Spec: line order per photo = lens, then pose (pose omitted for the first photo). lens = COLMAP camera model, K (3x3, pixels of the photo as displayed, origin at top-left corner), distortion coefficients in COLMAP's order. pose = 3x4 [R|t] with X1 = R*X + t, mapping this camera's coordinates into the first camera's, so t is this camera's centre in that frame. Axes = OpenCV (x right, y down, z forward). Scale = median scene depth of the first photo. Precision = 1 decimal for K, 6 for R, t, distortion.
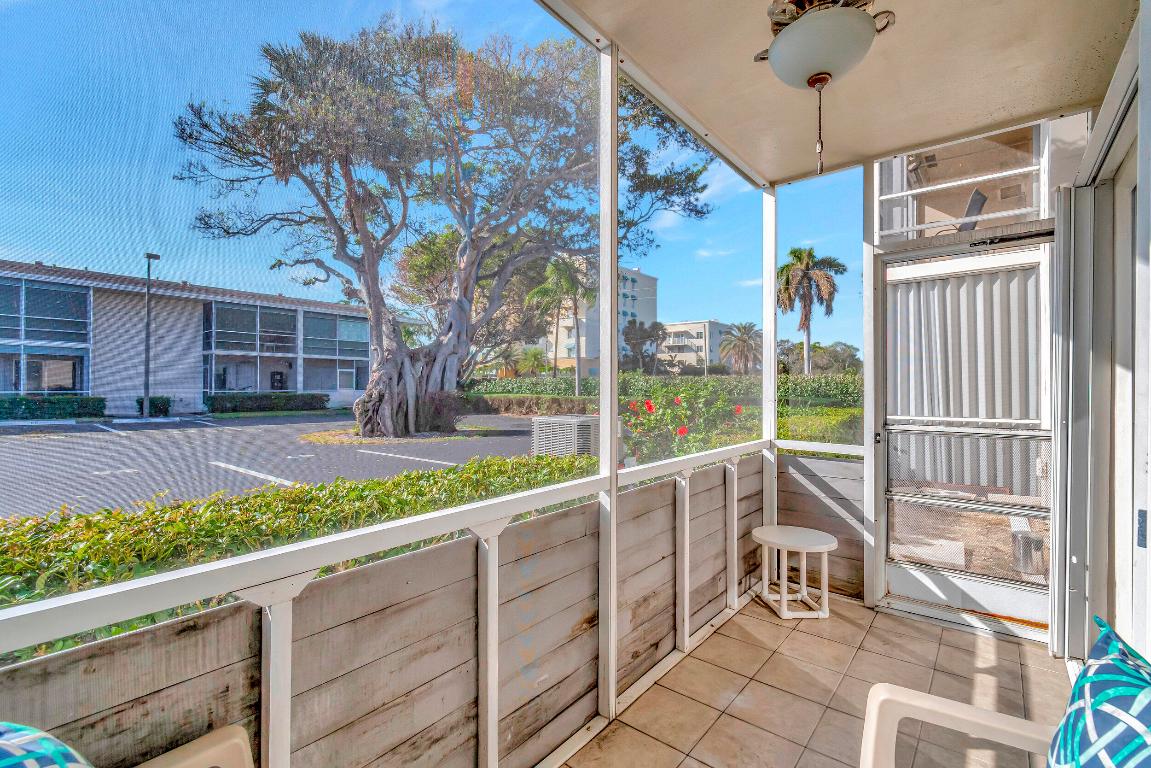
lens RADIAL K [[525.1, 0, 546.9], [0, 525.1, 389.2], [0, 0, 1]] dist [-0.001879, -0.001077]
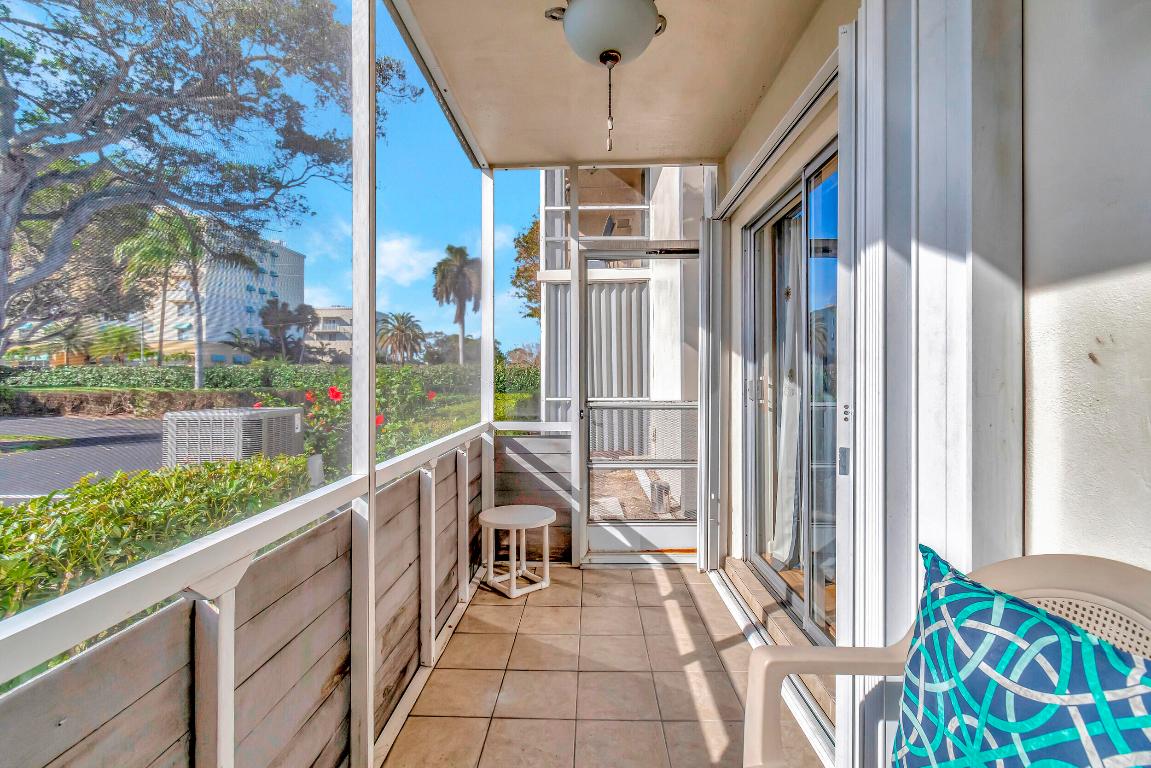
lens RADIAL K [[530.1, 0, 578.6], [0, 530.1, 378.6], [0, 0, 1]] dist [-0.000036, -0.001153]
pose [[0.769399, -0.005190, 0.638747, -0.082378], [0.006910, 0.999976, -0.000199, 0.013899], [-0.638731, 0.004567, 0.769417, 0.111847]]
